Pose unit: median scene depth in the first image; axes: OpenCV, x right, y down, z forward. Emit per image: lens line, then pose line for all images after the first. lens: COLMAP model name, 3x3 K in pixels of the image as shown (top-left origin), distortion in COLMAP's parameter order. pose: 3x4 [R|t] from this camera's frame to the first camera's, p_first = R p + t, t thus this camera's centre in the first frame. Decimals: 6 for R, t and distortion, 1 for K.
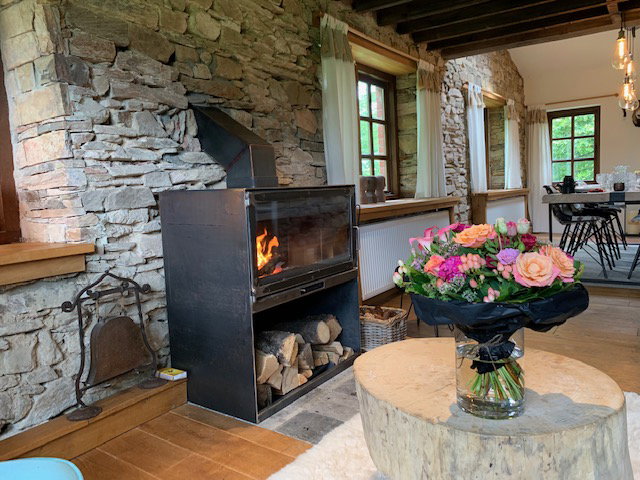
lens RADIAL K [[487.0, 0, 312.9], [0, 487.0, 241.1], [0, 0, 1]] dist [0.025345, -0.036065]
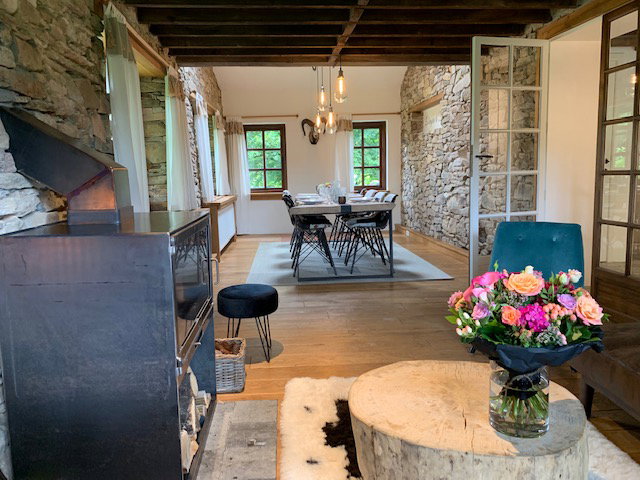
lens RADIAL K [[487.0, 0, 317.8], [0, 487.0, 239.1], [0, 0, 1]] dist [0.025345, -0.036065]
pose [[0.771822, -0.059681, 0.633031, -0.255777], [0.058780, 0.998019, 0.022424, -0.057341], [-0.633116, 0.019902, 0.773801, 0.135355]]
